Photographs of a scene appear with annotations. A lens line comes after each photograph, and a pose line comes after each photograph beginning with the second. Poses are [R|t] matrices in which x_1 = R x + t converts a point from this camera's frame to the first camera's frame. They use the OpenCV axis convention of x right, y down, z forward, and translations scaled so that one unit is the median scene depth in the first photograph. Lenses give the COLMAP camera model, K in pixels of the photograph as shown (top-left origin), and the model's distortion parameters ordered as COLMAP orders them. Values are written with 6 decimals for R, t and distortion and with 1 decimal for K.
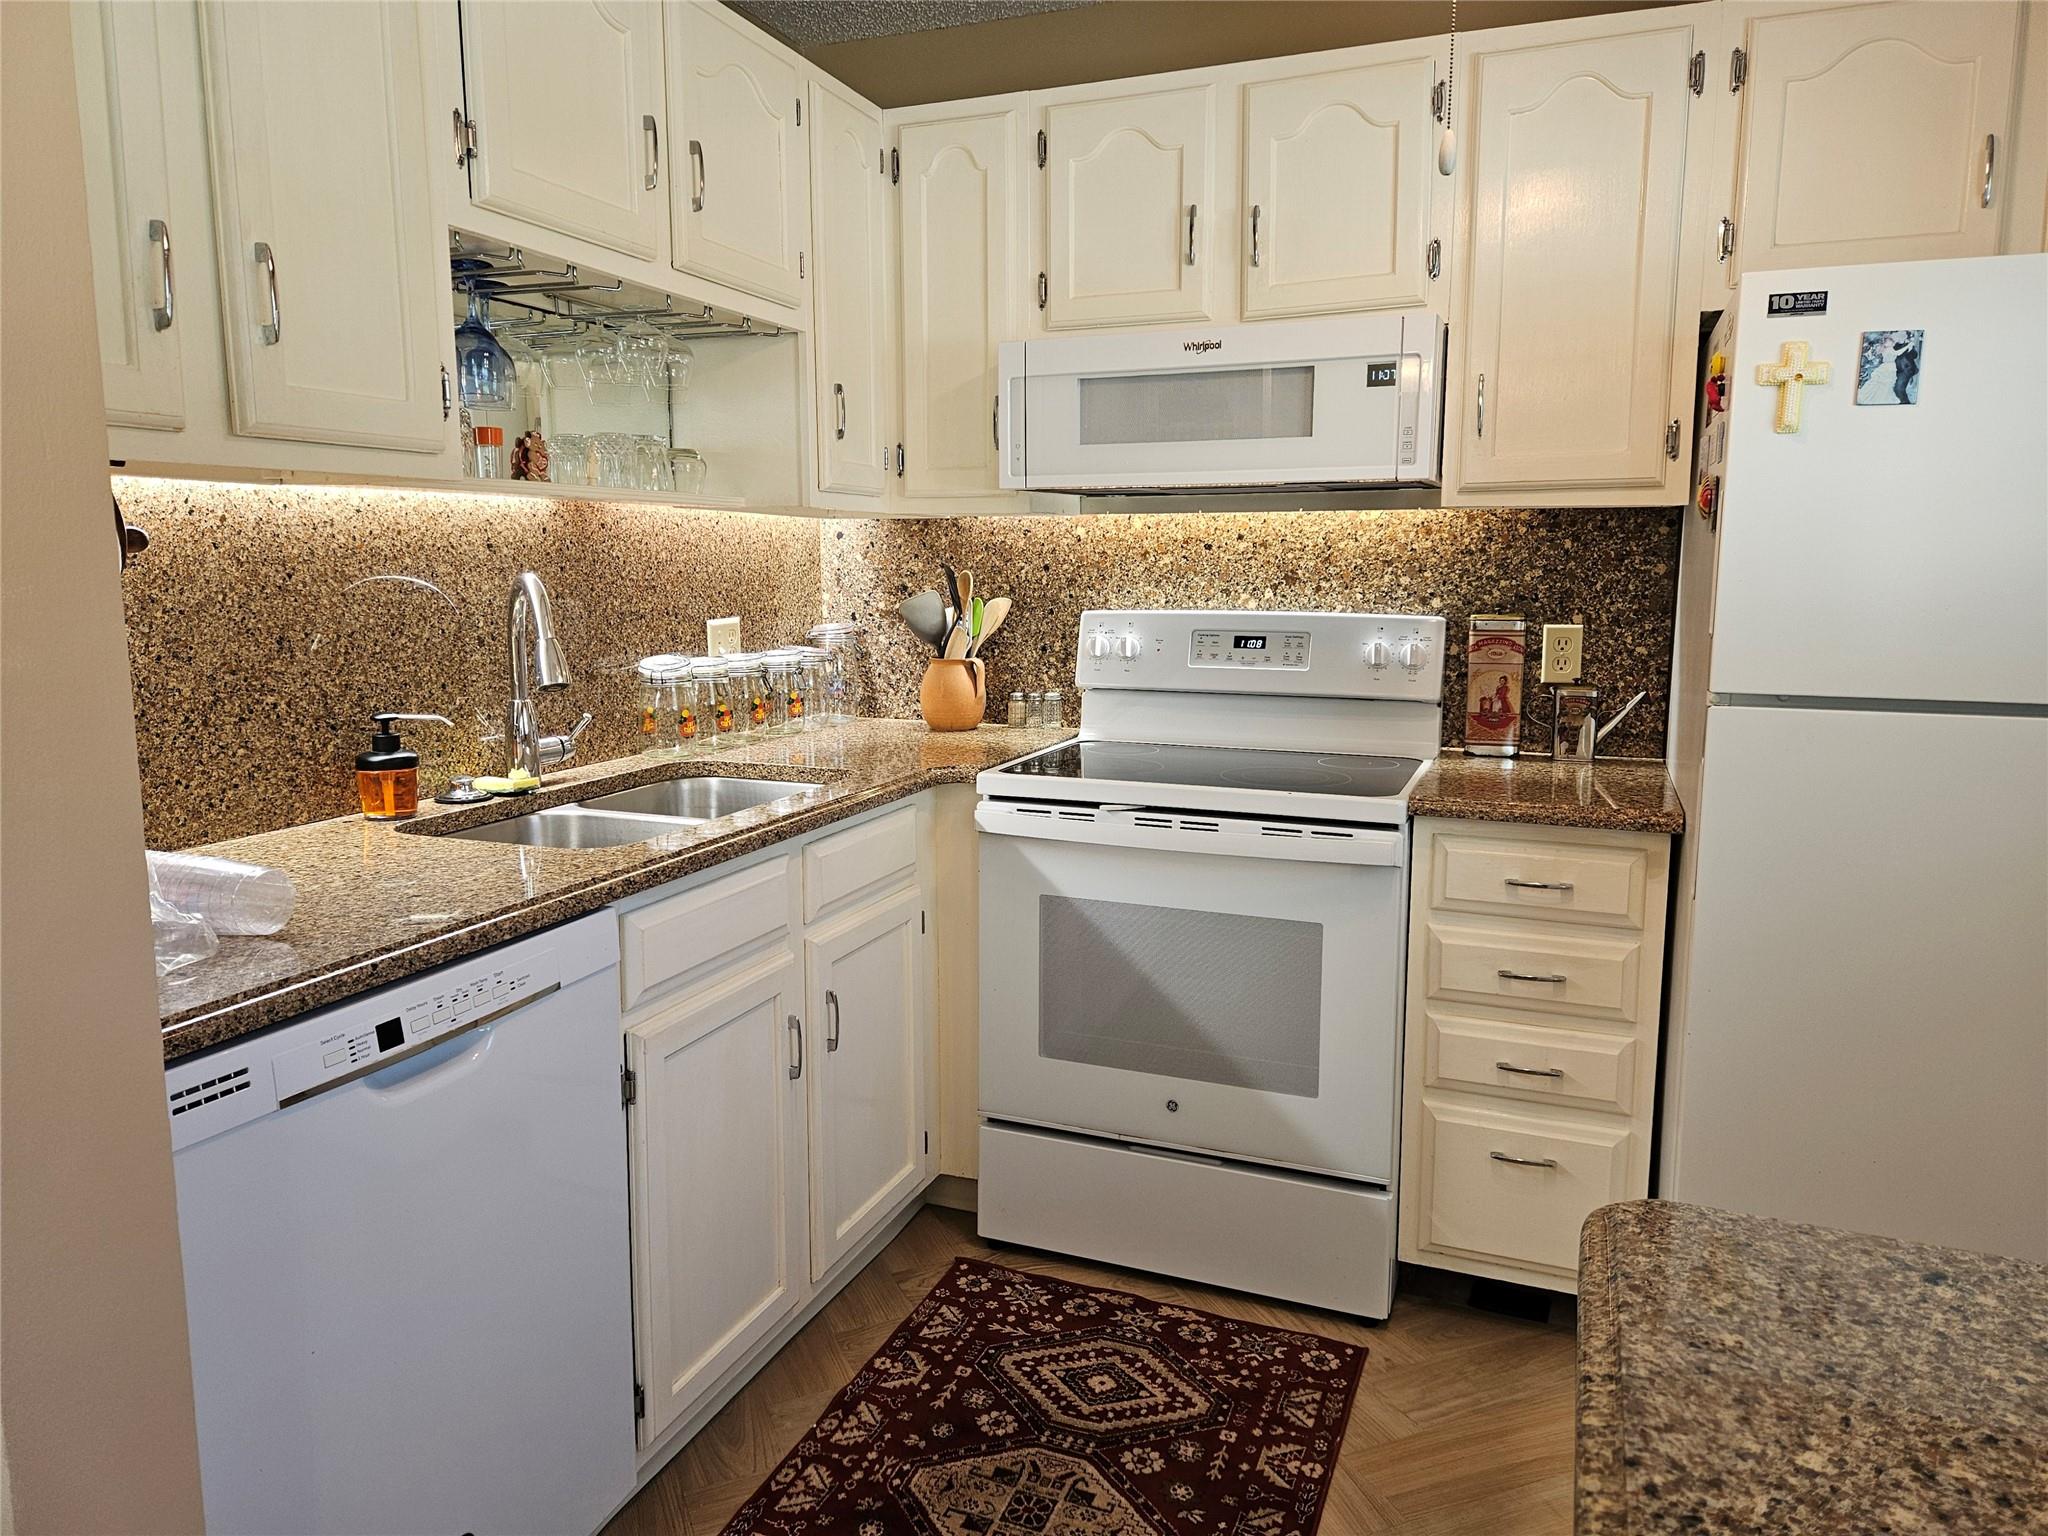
lens RADIAL K [[1378.7, 0, 1013.5], [0, 1378.7, 752.4], [0, 0, 1]] dist [0.073648, -0.064336]
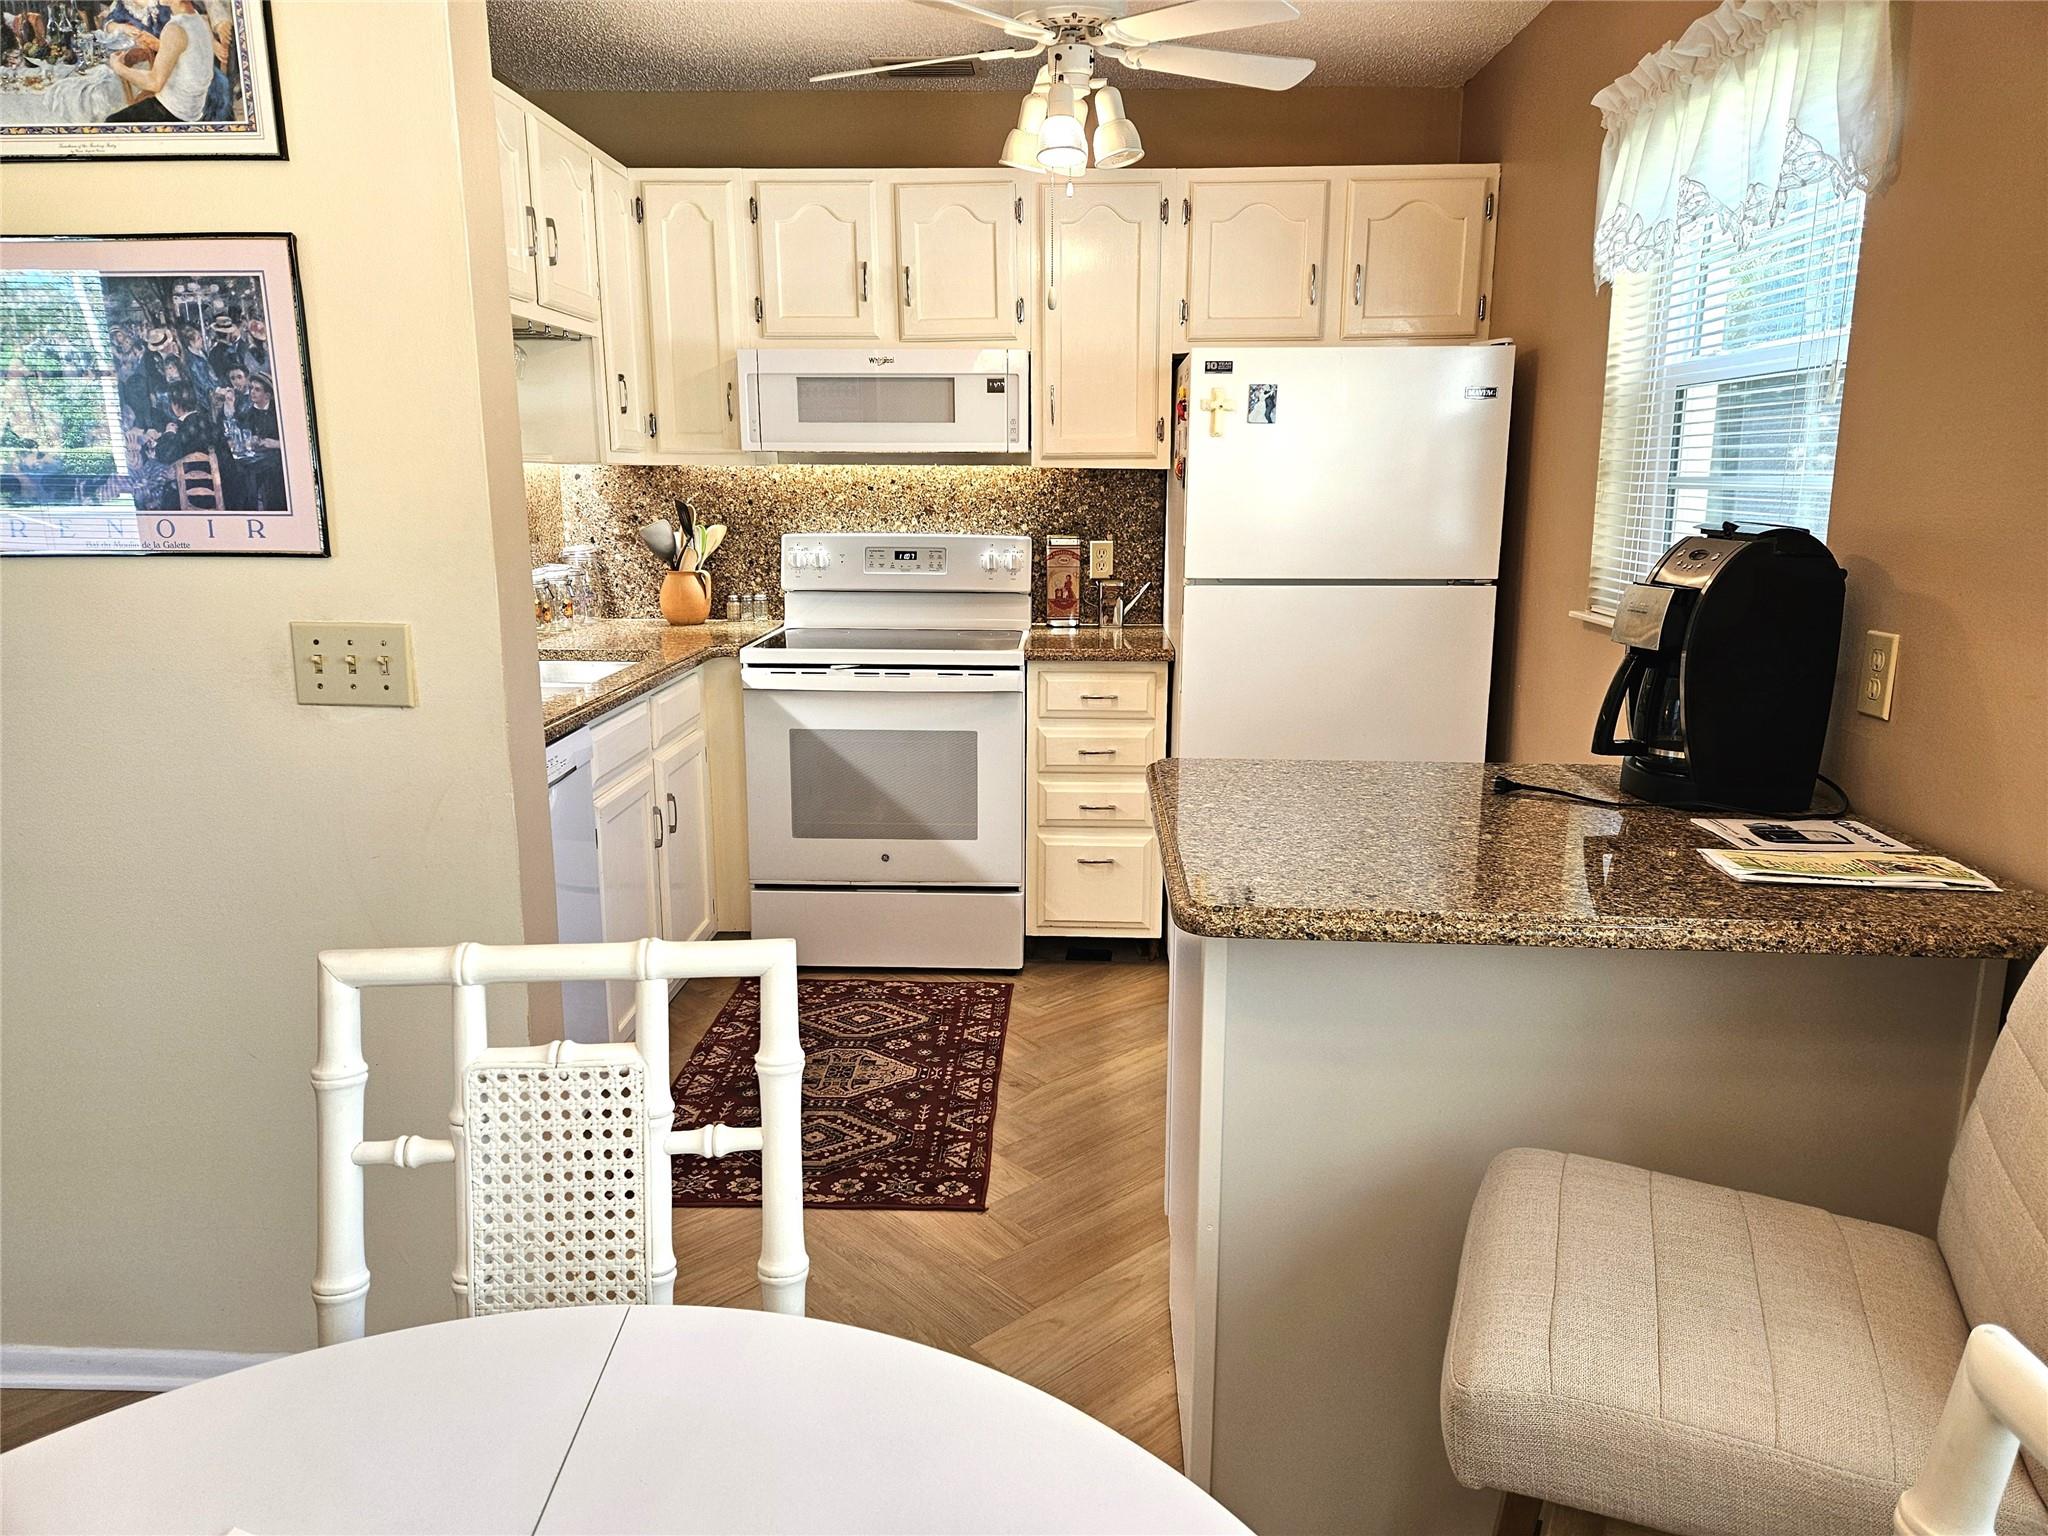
lens RADIAL K [[1378.7, 0, 1013.5], [0, 1378.7, 752.4], [0, 0, 1]] dist [0.073648, -0.064336]
pose [[0.943930, -0.064717, 0.323740, -0.231179], [0.044680, 0.996619, 0.068955, 0.035966], [-0.327108, -0.050625, 0.943630, -0.474727]]
